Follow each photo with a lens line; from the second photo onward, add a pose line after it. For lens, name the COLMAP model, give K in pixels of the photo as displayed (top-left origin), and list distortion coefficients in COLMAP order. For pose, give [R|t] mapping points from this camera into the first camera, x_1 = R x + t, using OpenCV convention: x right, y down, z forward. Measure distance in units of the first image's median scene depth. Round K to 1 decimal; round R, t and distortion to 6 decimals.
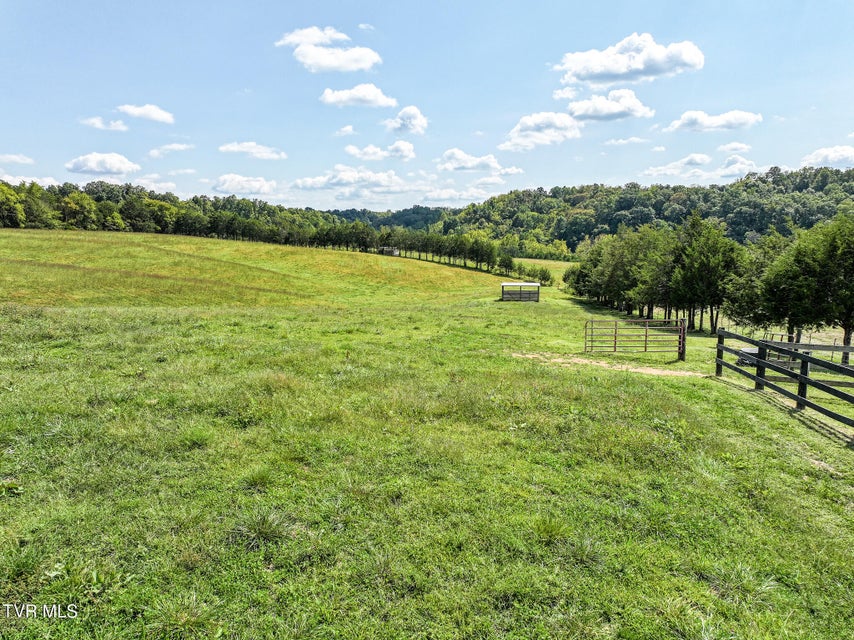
lens RADIAL K [[603.2, 0, 427.9], [0, 603.2, 324.0], [0, 0, 1]] dist [0.002305, 0.009402]
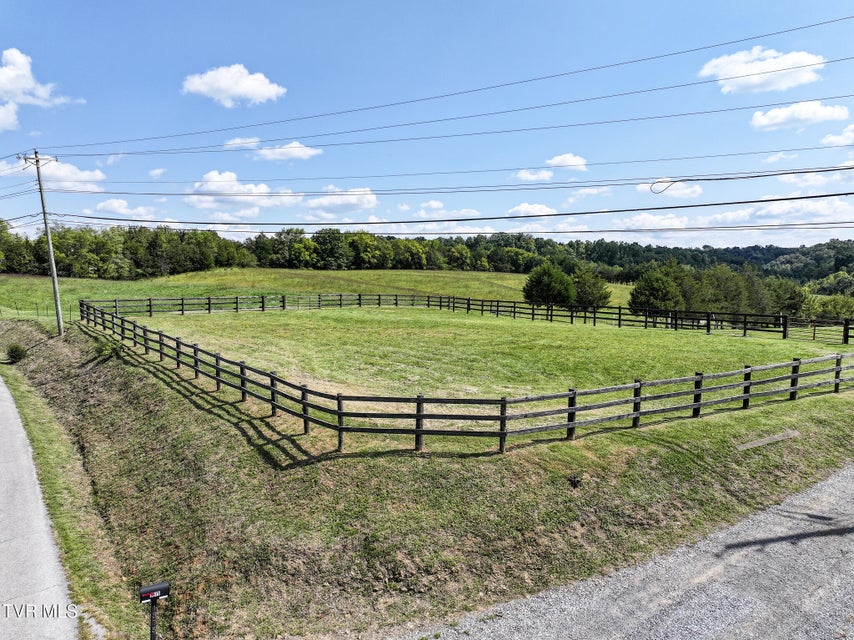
lens RADIAL K [[603.2, 0, 427.9], [0, 603.2, 324.0], [0, 0, 1]] dist [0.002305, 0.009402]
pose [[0.801968, 0.046250, -0.595574, 0.228219], [-0.084138, 0.995805, -0.035965, 0.030901], [0.591412, 0.078953, 0.802495, -0.196239]]
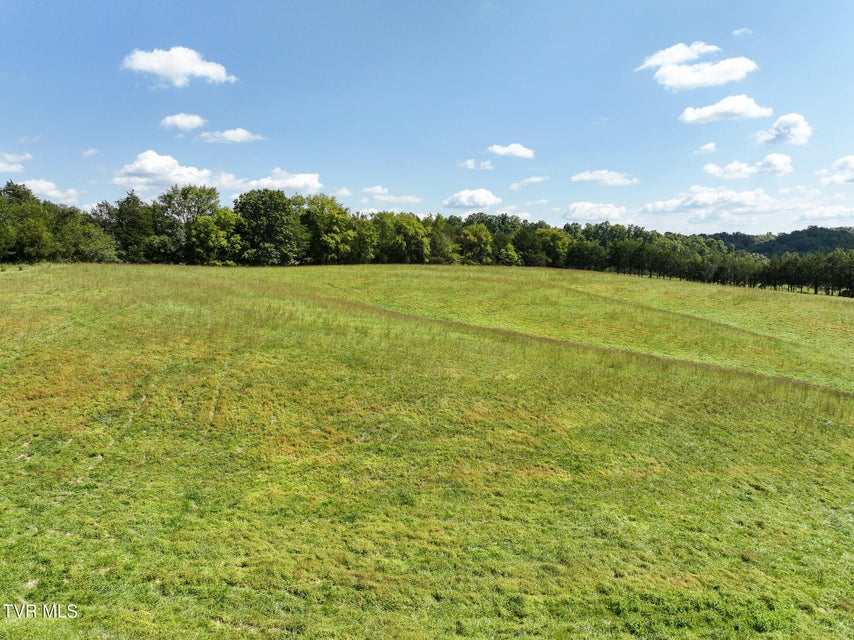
lens RADIAL K [[603.2, 0, 427.9], [0, 603.2, 324.0], [0, 0, 1]] dist [0.002305, 0.009402]
pose [[0.849265, 0.053876, -0.525211, -0.139151], [-0.075860, 0.996910, -0.020402, -0.036791], [0.522489, 0.057169, 0.850727, 0.168687]]
